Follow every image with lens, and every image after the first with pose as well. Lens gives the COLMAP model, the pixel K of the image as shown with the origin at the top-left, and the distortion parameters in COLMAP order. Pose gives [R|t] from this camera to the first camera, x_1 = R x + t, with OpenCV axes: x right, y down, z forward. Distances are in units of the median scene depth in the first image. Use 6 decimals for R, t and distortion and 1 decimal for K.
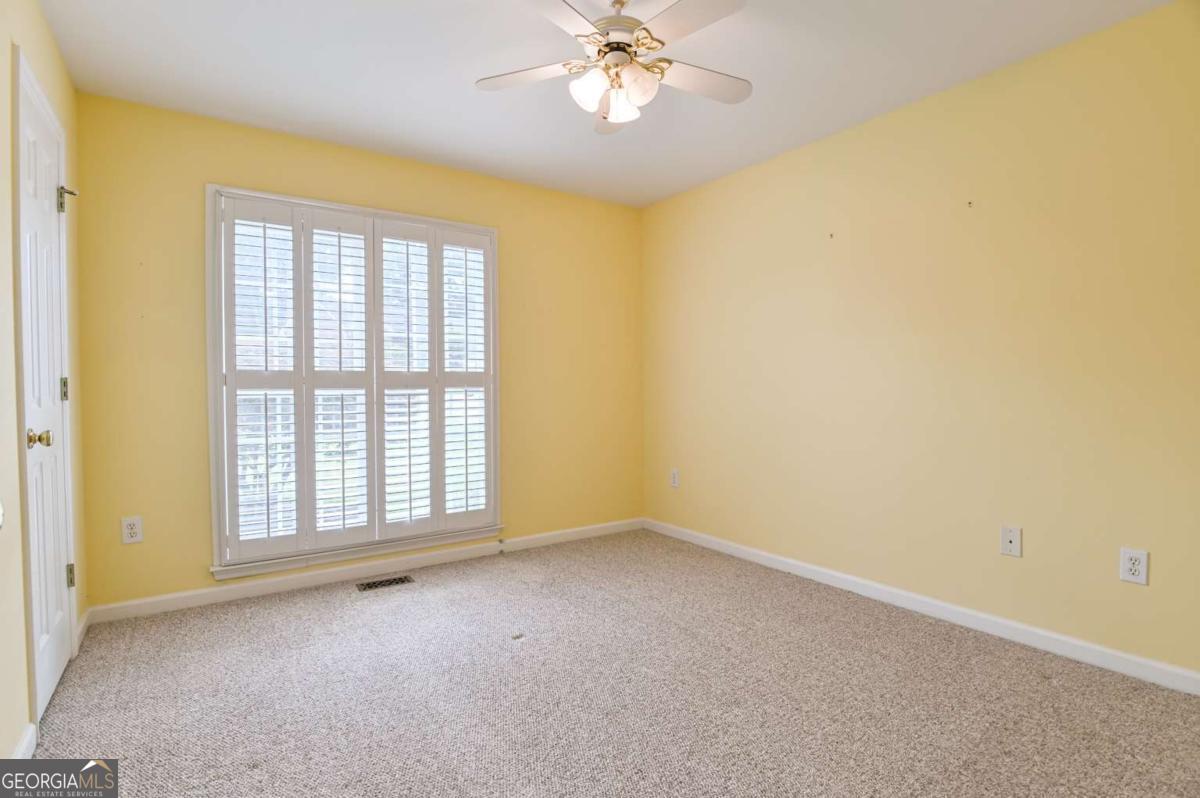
lens RADIAL K [[582.5, 0, 600.0], [0, 582.5, 399.0], [0, 0, 1]] dist [-0.020607, -0.000525]
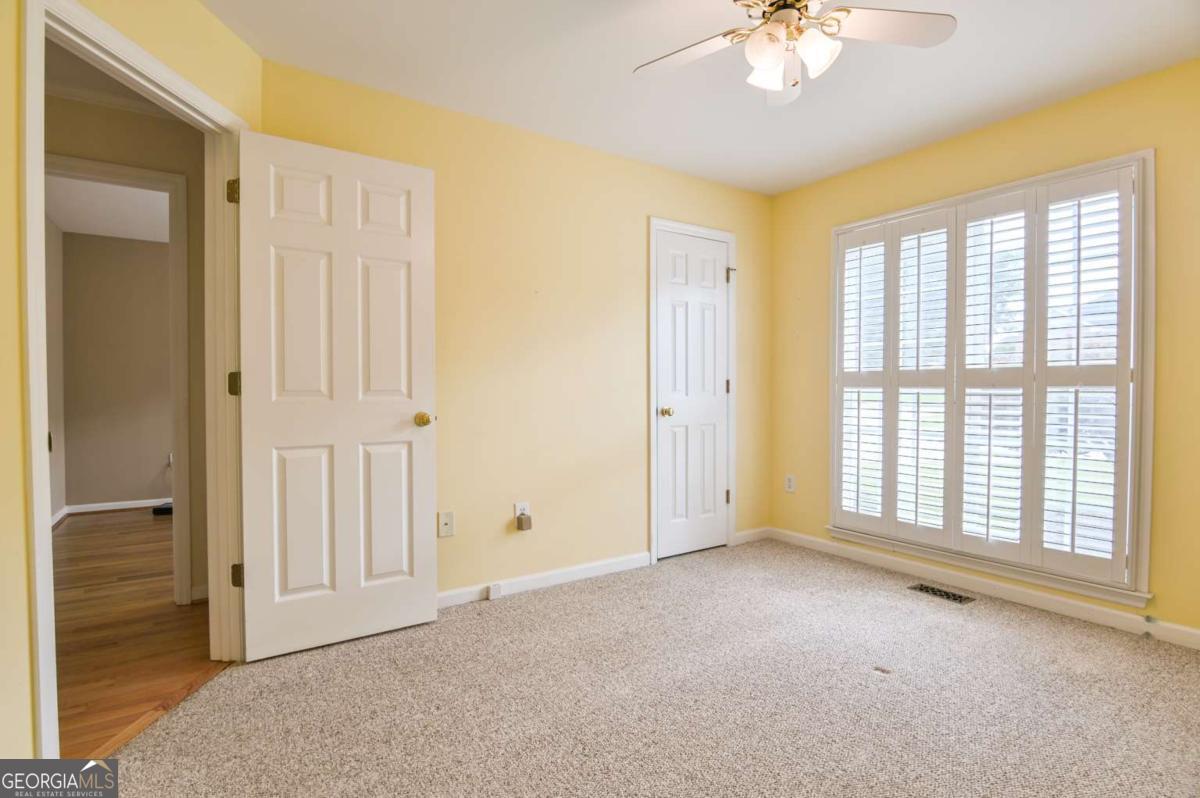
lens RADIAL K [[589.2, 0, 600.0], [0, 589.2, 399.0], [0, 0, 1]] dist [-0.019239, -0.000451]
pose [[-0.006362, 0.027759, -0.999594, 0.563316], [-0.018424, 0.999442, 0.027872, -0.015091], [0.999810, 0.018594, -0.005847, 0.433573]]
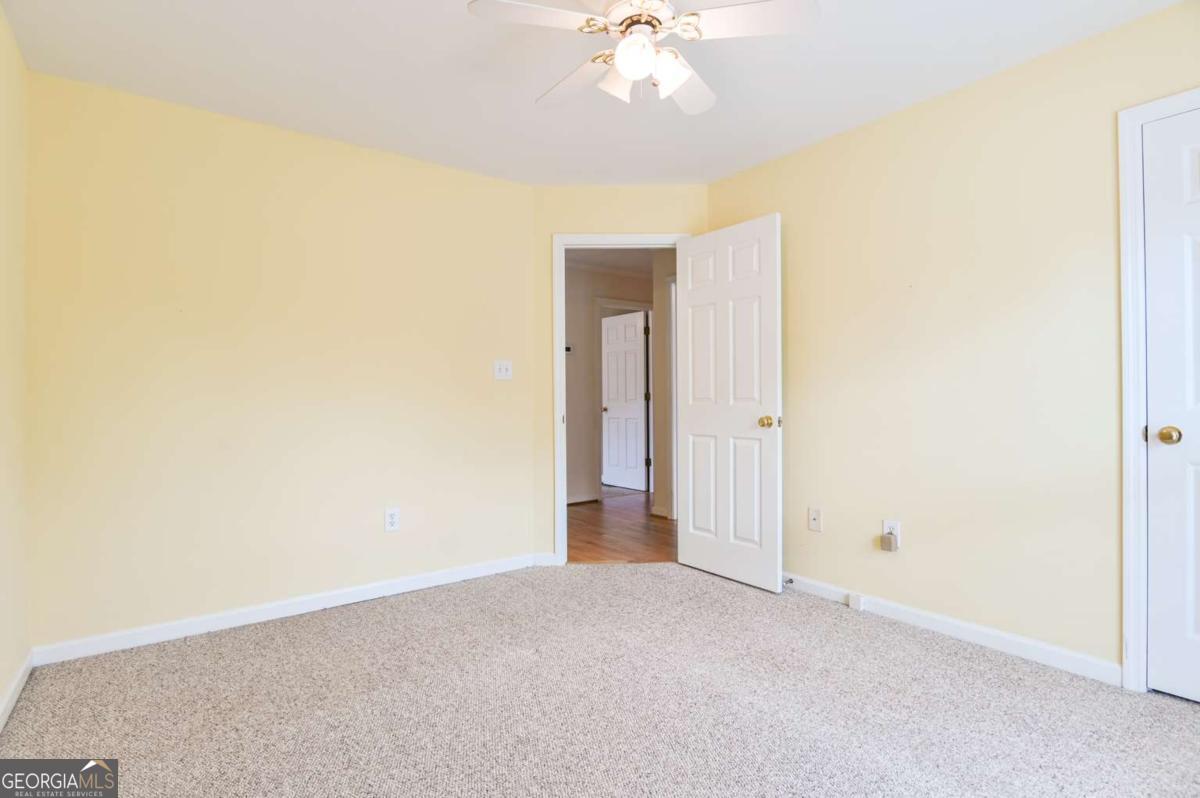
lens RADIAL K [[589.2, 0, 600.0], [0, 589.2, 399.0], [0, 0, 1]] dist [-0.019239, -0.000451]
pose [[-0.999326, 0.014437, -0.033765, 0.076914], [0.013695, 0.999662, 0.022094, -0.023559], [0.034073, 0.021616, -0.999186, 1.148099]]
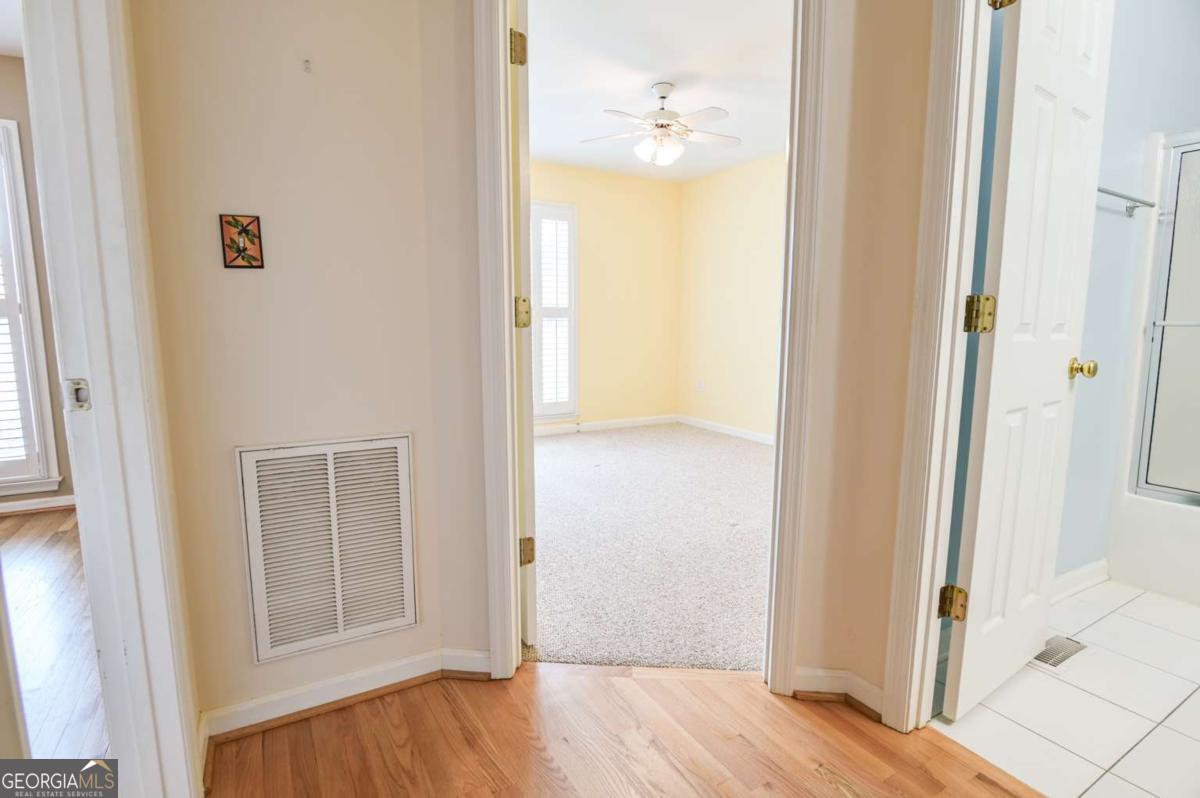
lens RADIAL K [[589.2, 0, 600.0], [0, 589.2, 399.0], [0, 0, 1]] dist [-0.019239, -0.000451]
pose [[0.996919, 0.017483, -0.076463, -0.003808], [-0.008360, 0.992972, 0.118054, 0.007814], [0.077989, -0.117051, 0.990059, -0.528775]]
